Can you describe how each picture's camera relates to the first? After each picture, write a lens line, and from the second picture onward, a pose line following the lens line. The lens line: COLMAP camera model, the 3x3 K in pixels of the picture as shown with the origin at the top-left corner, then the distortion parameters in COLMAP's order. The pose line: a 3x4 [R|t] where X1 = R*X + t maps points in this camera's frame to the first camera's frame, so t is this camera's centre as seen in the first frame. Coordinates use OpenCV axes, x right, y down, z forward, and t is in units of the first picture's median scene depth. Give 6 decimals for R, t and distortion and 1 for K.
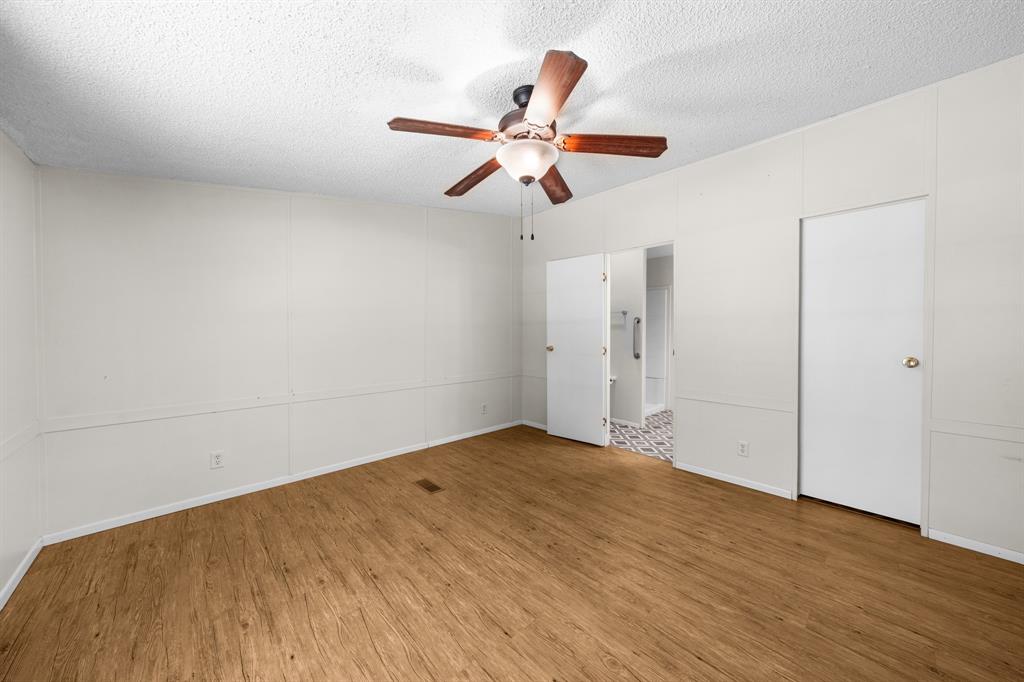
lens RADIAL K [[347.6, 0, 508.1], [0, 347.6, 342.4], [0, 0, 1]] dist [0.000922, 0.000133]
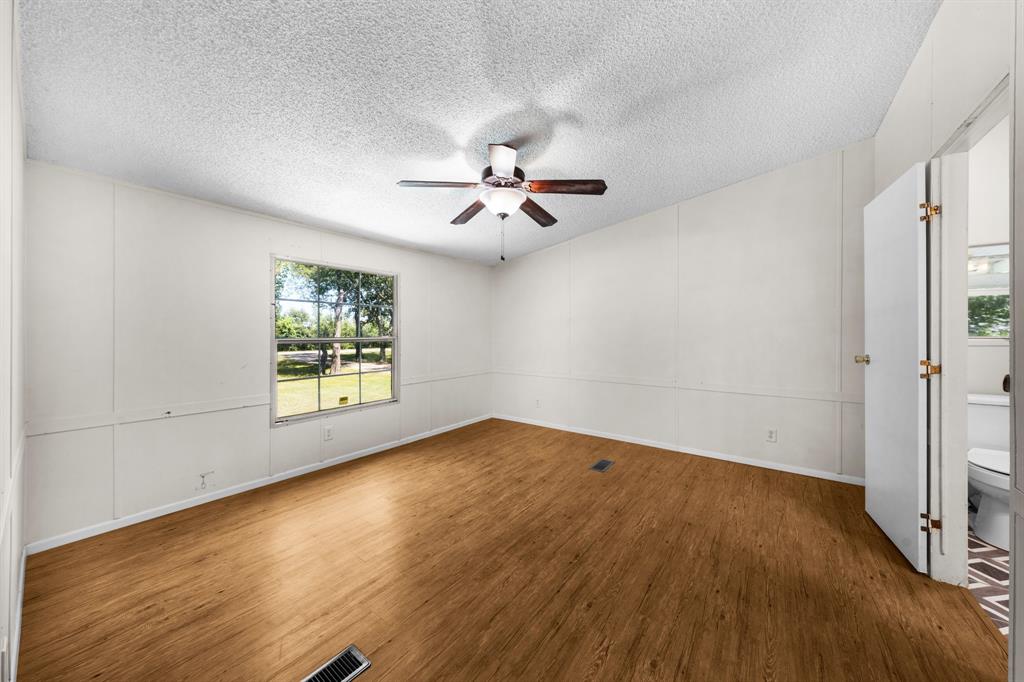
lens RADIAL K [[347.6, 0, 518.8], [0, 347.6, 336.0], [0, 0, 1]] dist [0.000922, 0.000133]
pose [[0.196439, 0.007336, -0.980489, 1.046033], [-0.030869, 0.999523, 0.001294, -0.006723], [0.980030, 0.030013, 0.196571, 0.618705]]
